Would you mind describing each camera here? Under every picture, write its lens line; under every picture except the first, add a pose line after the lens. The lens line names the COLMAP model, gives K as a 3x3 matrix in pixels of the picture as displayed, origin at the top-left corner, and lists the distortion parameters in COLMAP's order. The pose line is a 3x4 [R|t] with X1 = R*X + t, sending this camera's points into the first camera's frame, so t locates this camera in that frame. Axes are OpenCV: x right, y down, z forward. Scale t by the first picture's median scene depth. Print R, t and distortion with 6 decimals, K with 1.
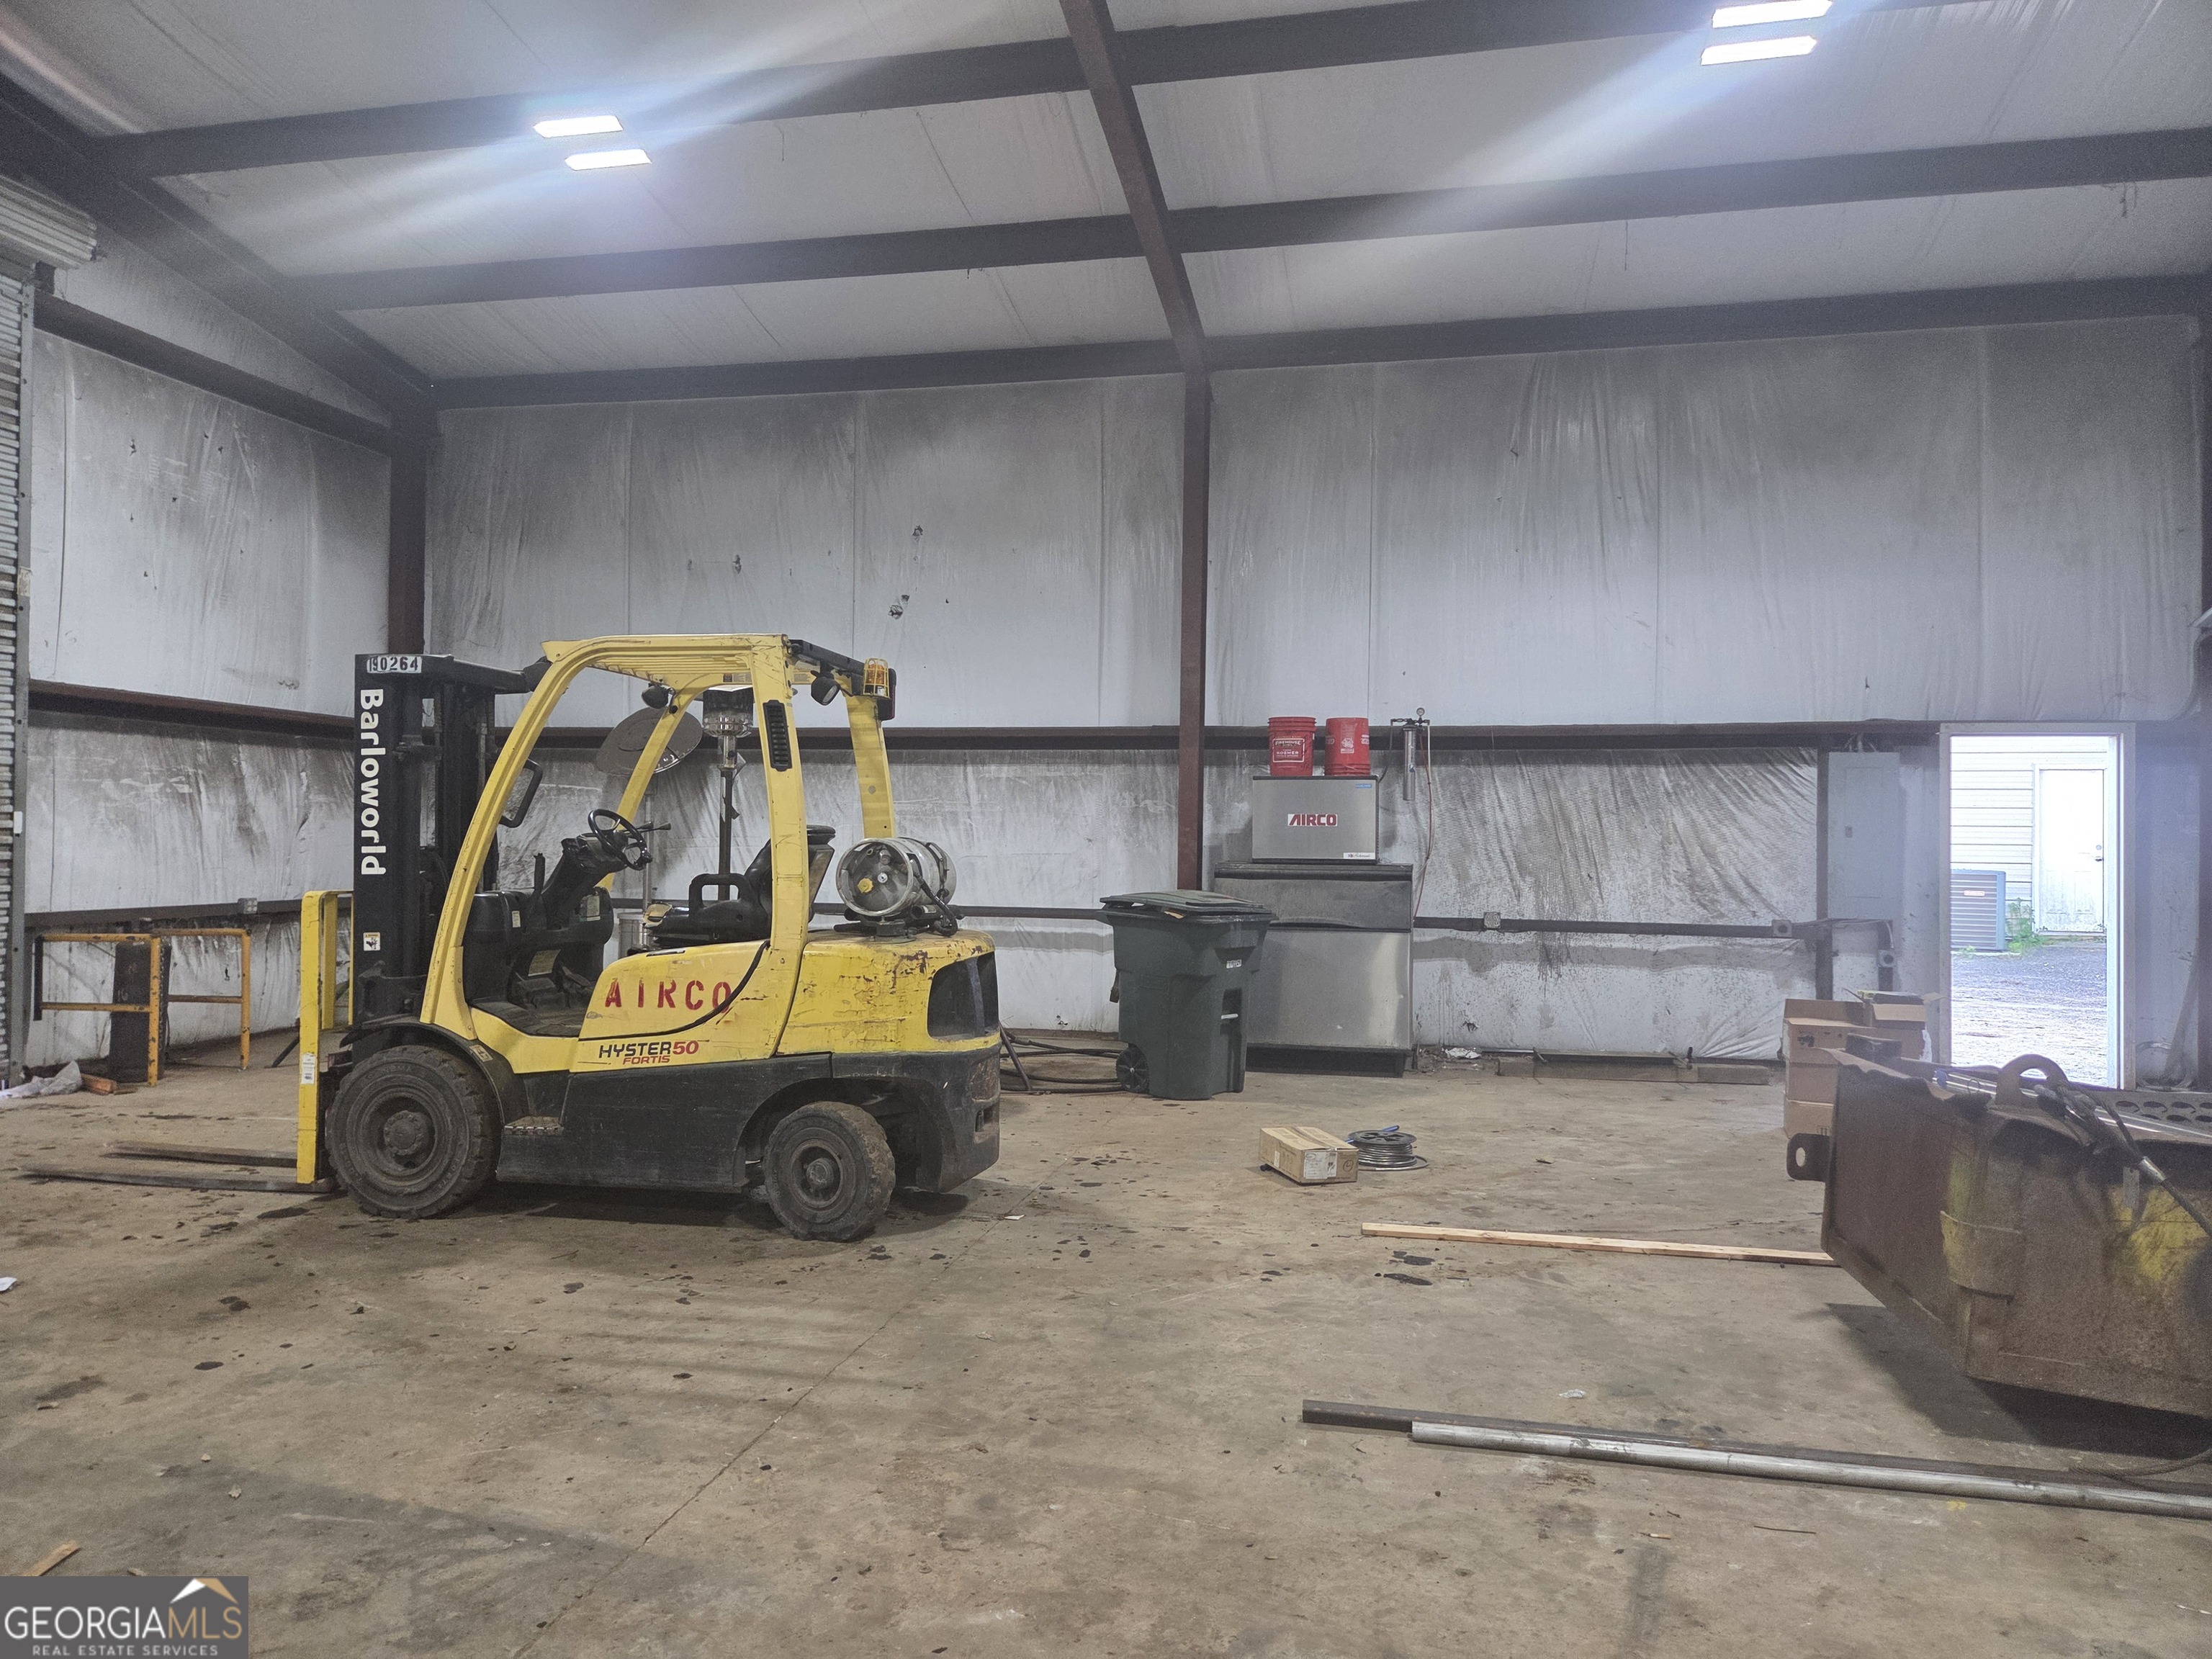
lens RADIAL K [[1467.7, 0, 1098.1], [0, 1467.7, 822.6], [0, 0, 1]] dist [0.074206, -0.058799]
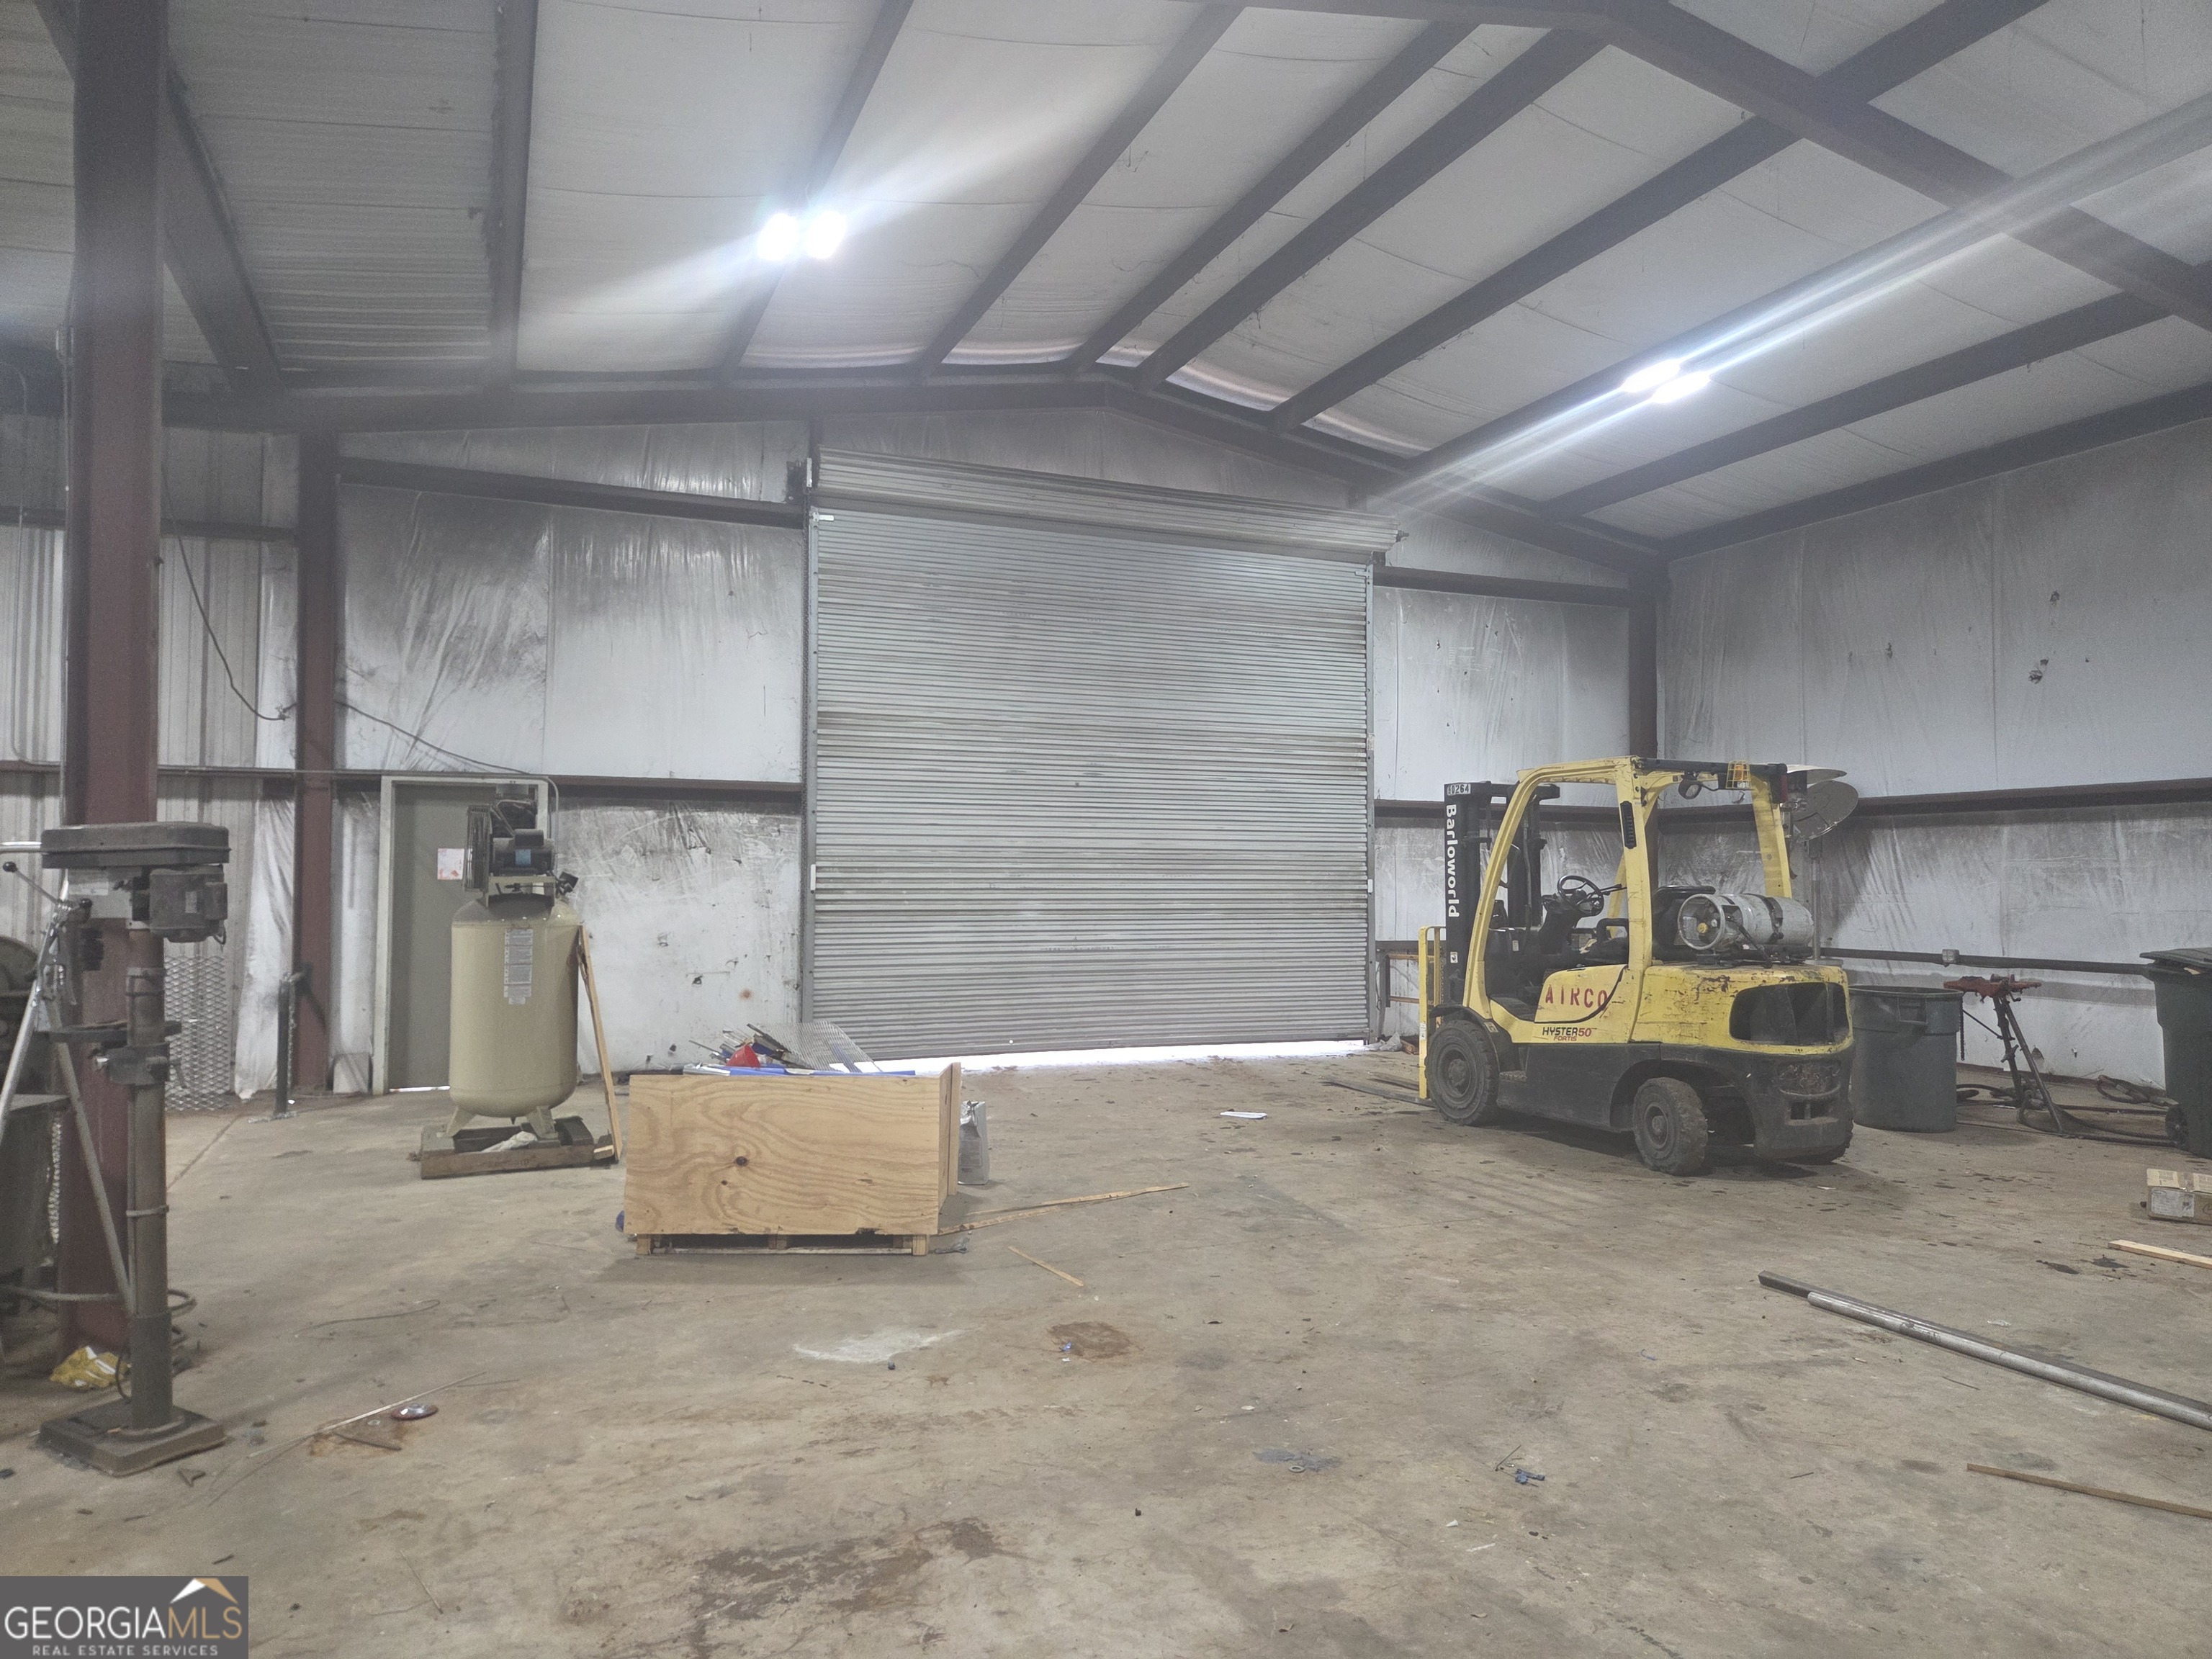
lens RADIAL K [[1467.7, 0, 1114.3], [0, 1467.7, 818.4], [0, 0, 1]] dist [0.074206, -0.058799]
pose [[0.579996, -0.045885, -0.813326, 0.436134], [0.011541, 0.998775, -0.048118, 0.000014], [0.814538, 0.018522, 0.579815, -0.177916]]
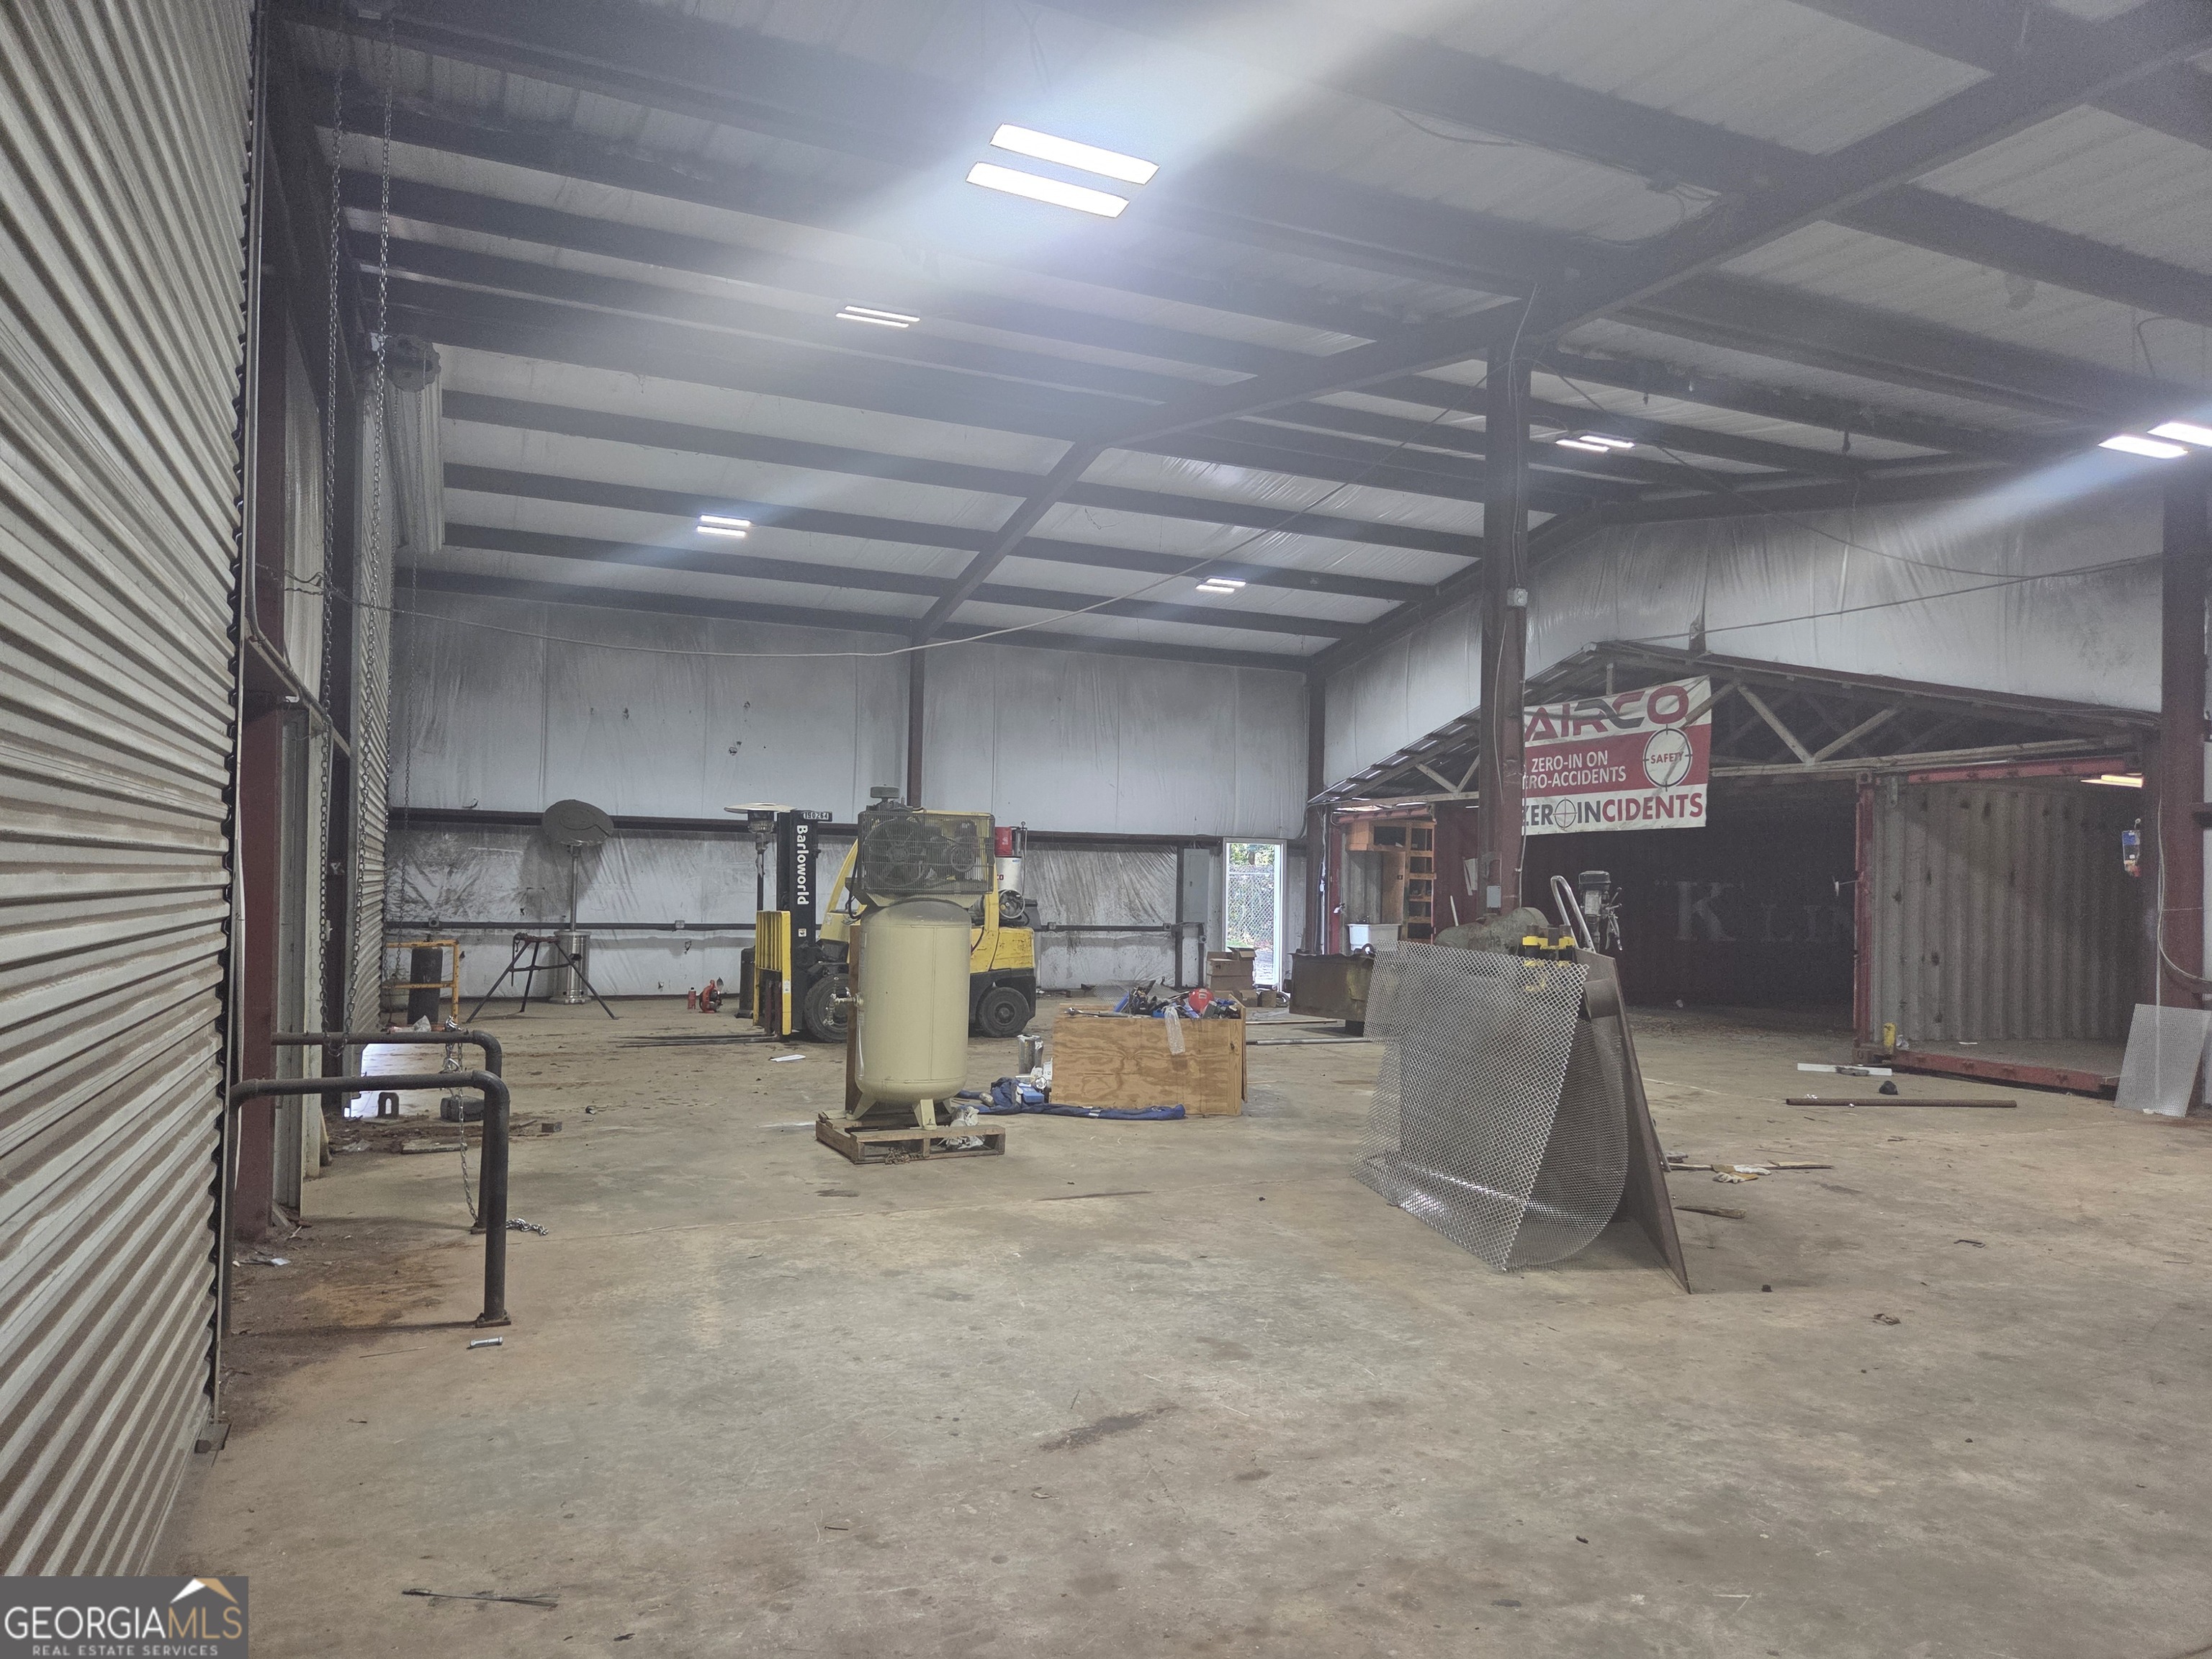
lens RADIAL K [[1467.7, 0, 1112.4], [0, 1467.7, 851.8], [0, 0, 1]] dist [0.074206, -0.058799]
pose [[0.804020, 0.016465, 0.594374, -1.020352], [-0.013350, 0.999864, -0.009639, -0.021378], [-0.594452, -0.000185, 0.804131, -0.802748]]
